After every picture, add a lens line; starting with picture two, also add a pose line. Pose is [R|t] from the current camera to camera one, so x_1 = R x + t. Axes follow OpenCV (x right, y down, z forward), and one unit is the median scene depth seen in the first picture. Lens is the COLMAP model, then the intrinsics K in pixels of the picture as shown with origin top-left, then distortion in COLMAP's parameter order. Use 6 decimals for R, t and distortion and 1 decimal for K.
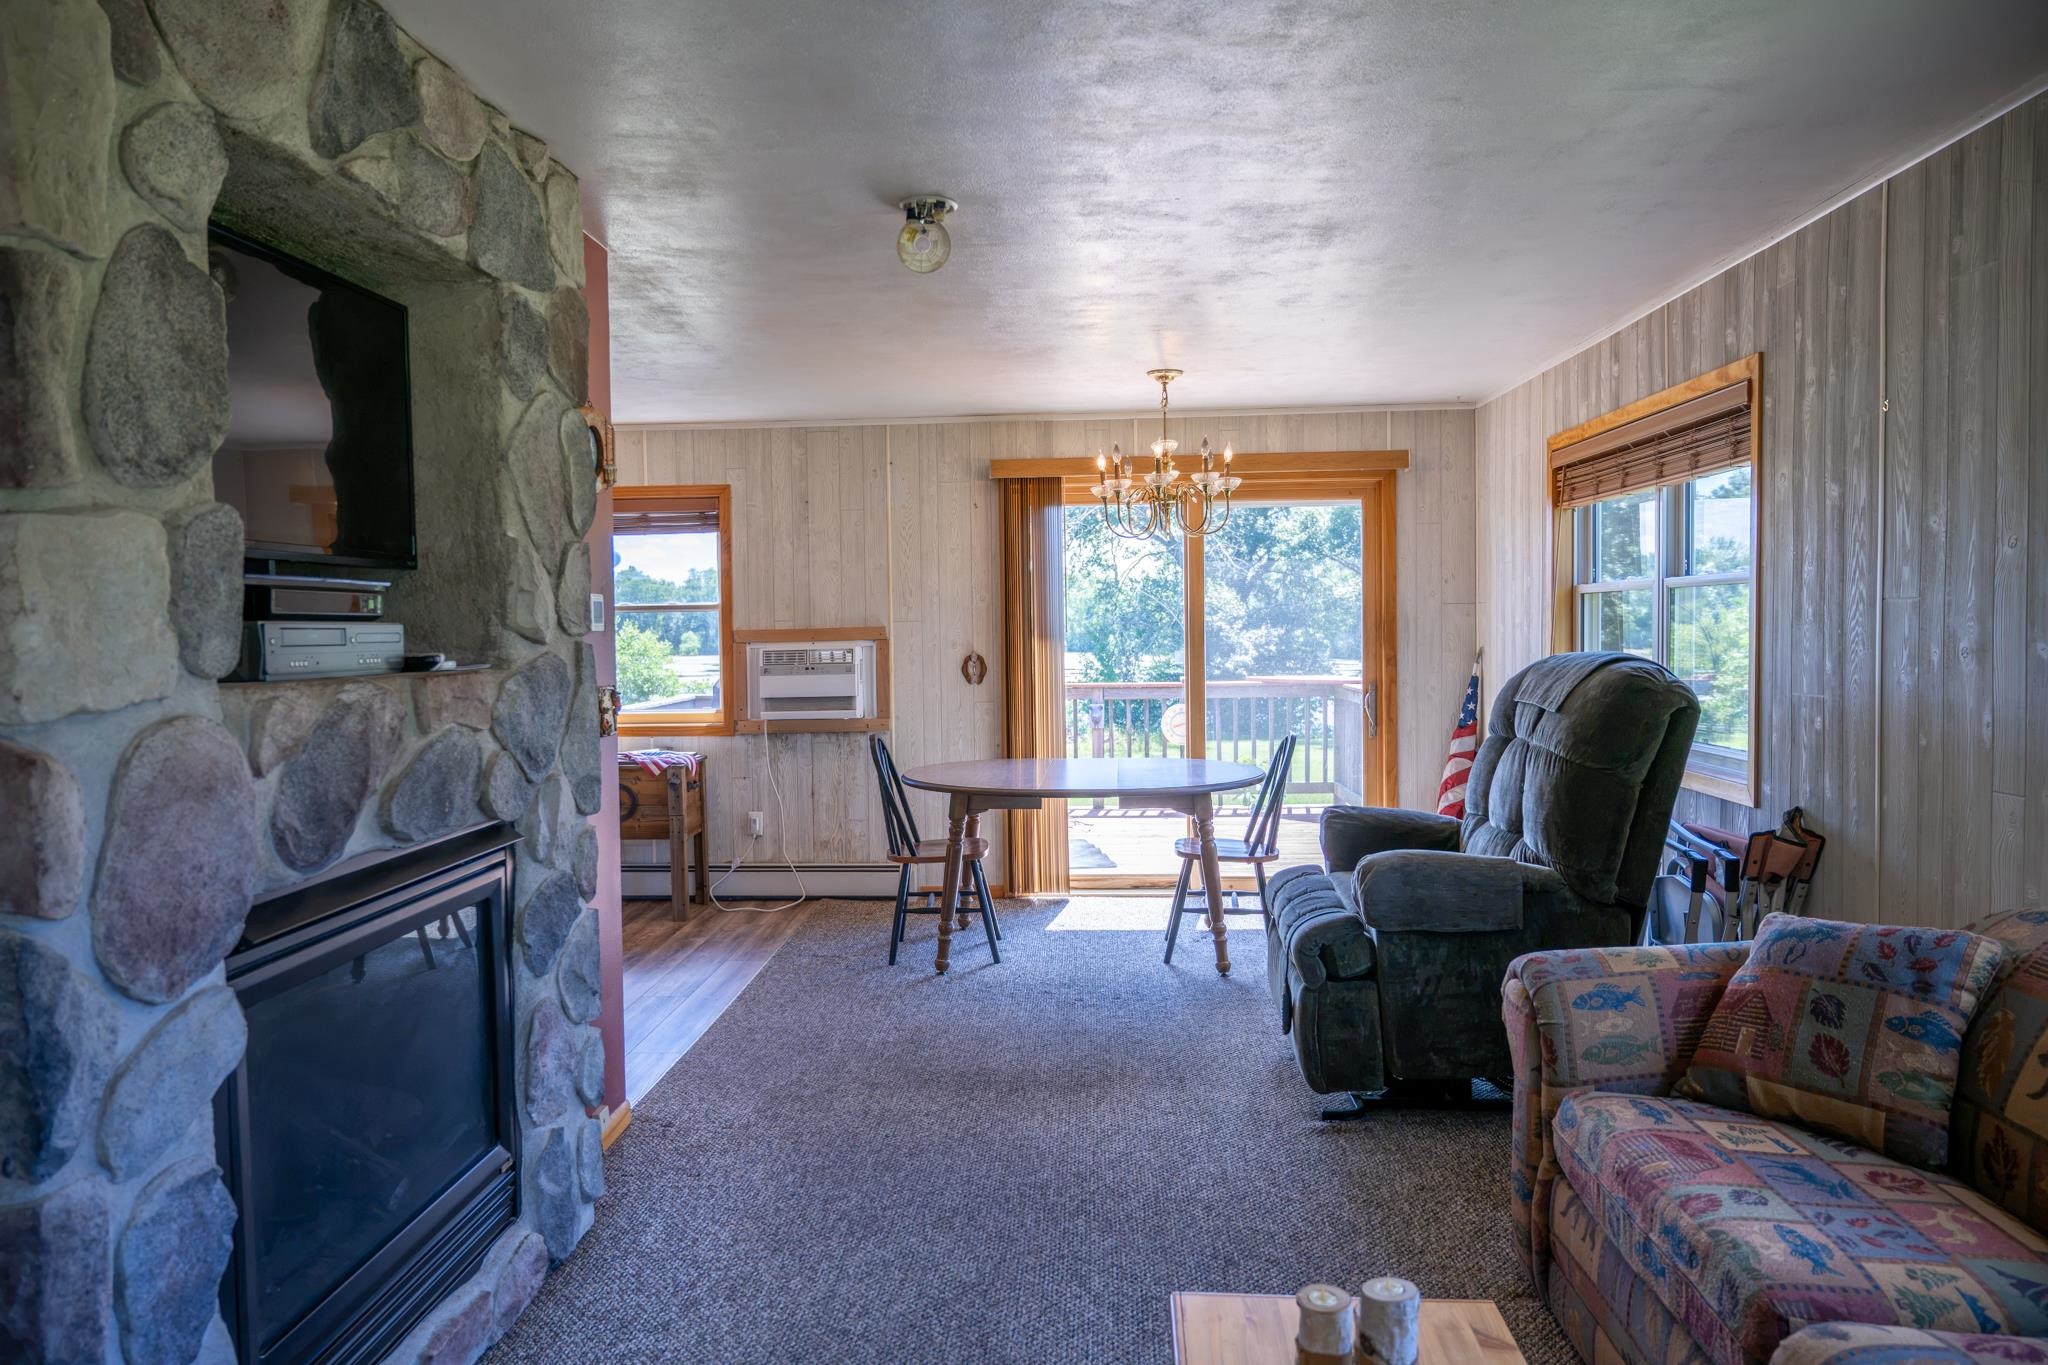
lens RADIAL K [[1373.3, 0, 1017.2], [0, 1373.3, 685.4], [0, 0, 1]] dist [-0.006399, -0.002784]
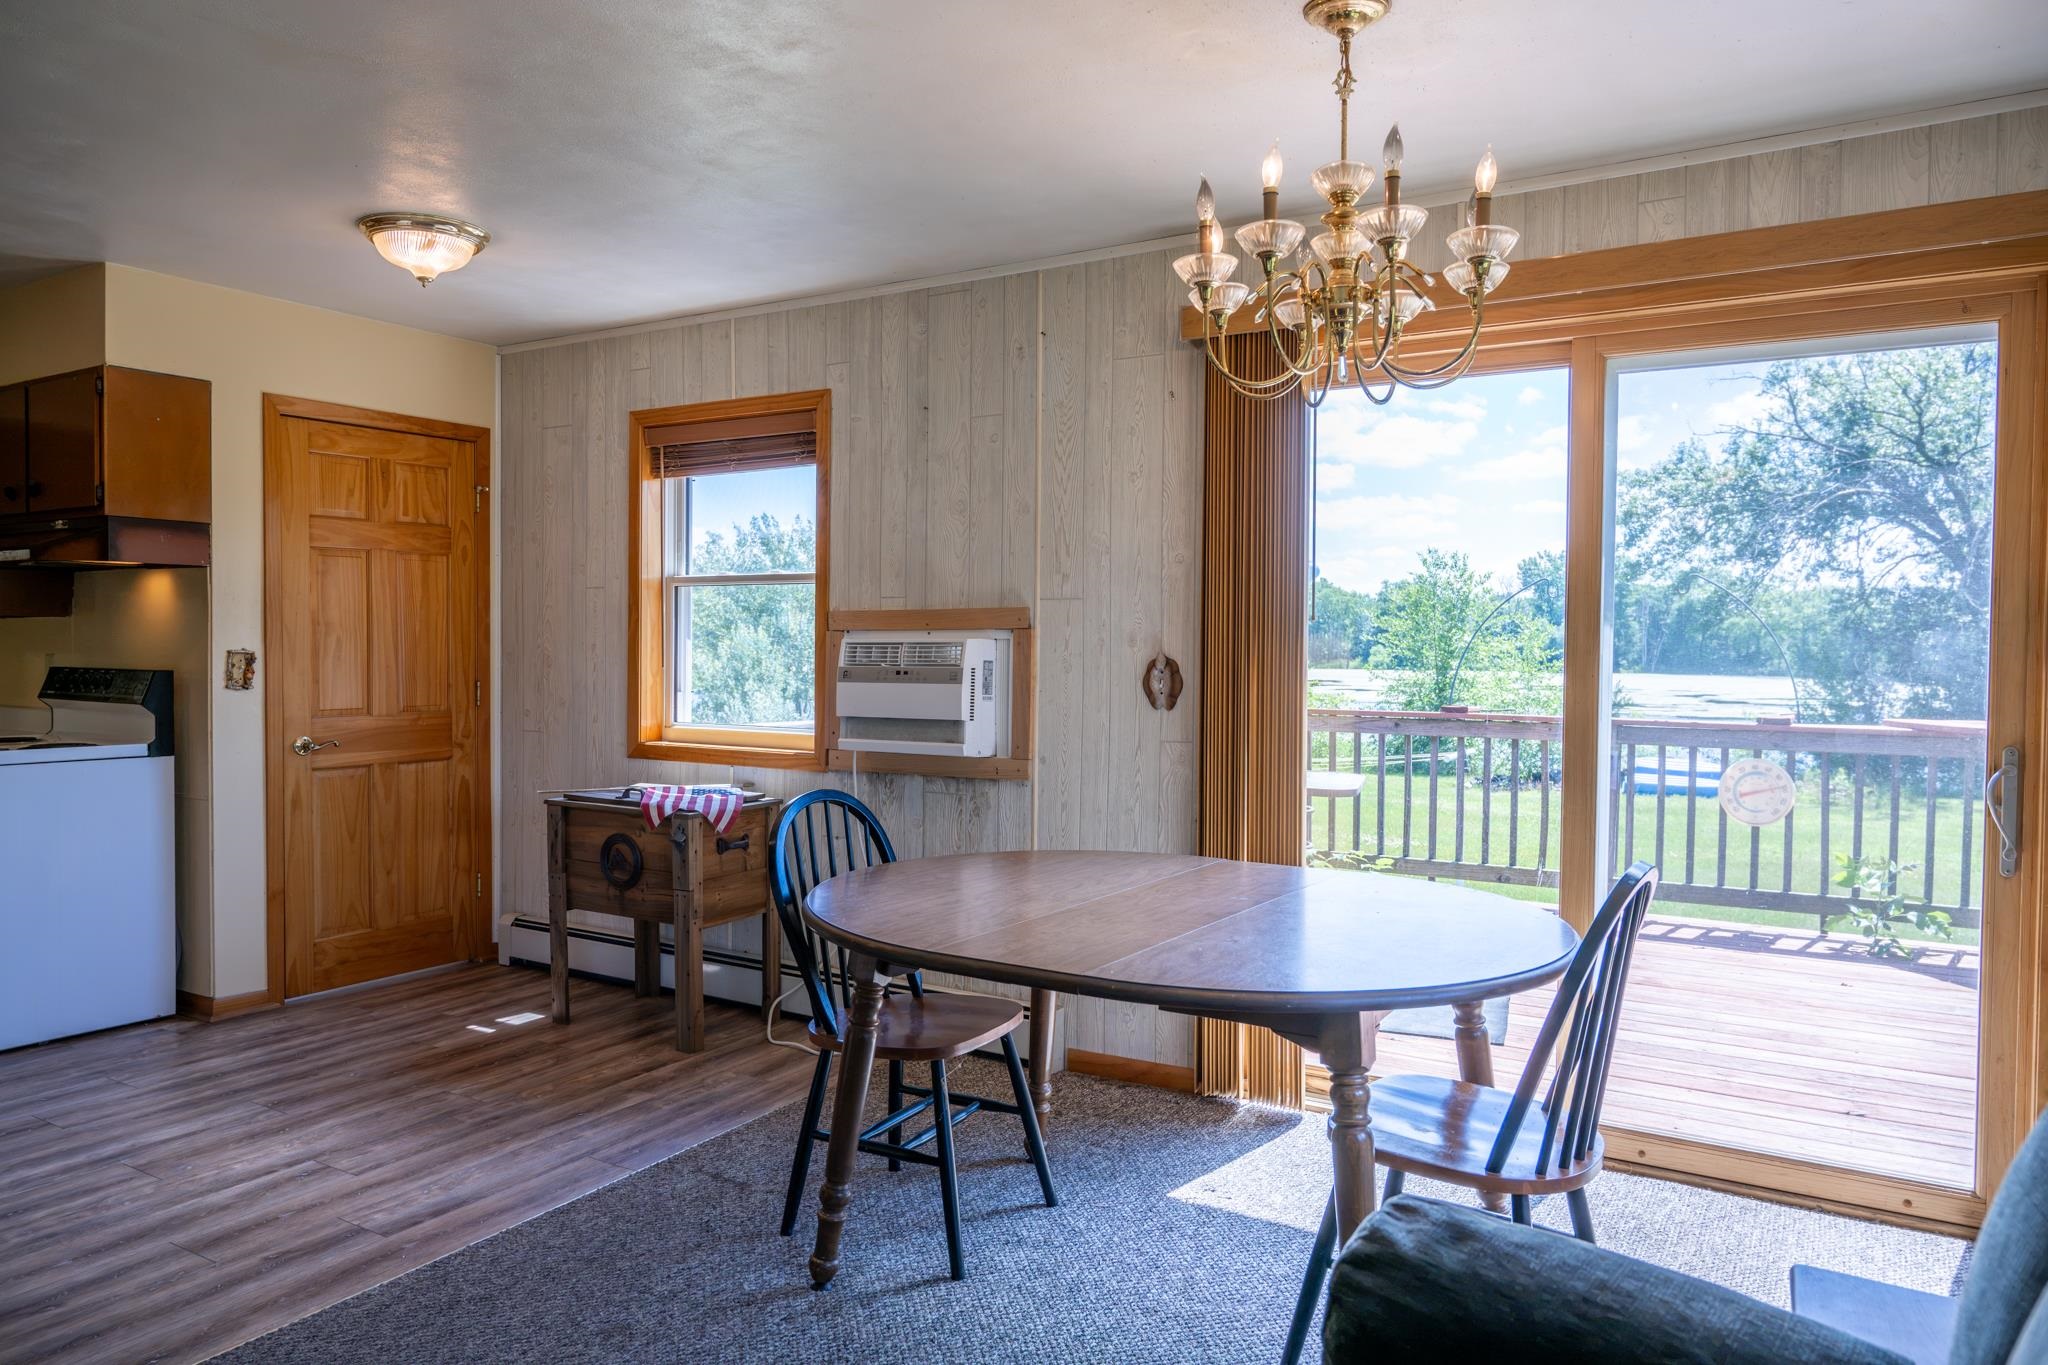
lens RADIAL K [[1373.3, 0, 1017.2], [0, 1373.3, 685.4], [0, 0, 1]] dist [-0.006399, -0.002784]
pose [[0.874718, 0.036749, -0.483238, 0.191431], [-0.041553, 0.999136, 0.000767, -0.008953], [0.482848, 0.019409, 0.875489, 0.473337]]
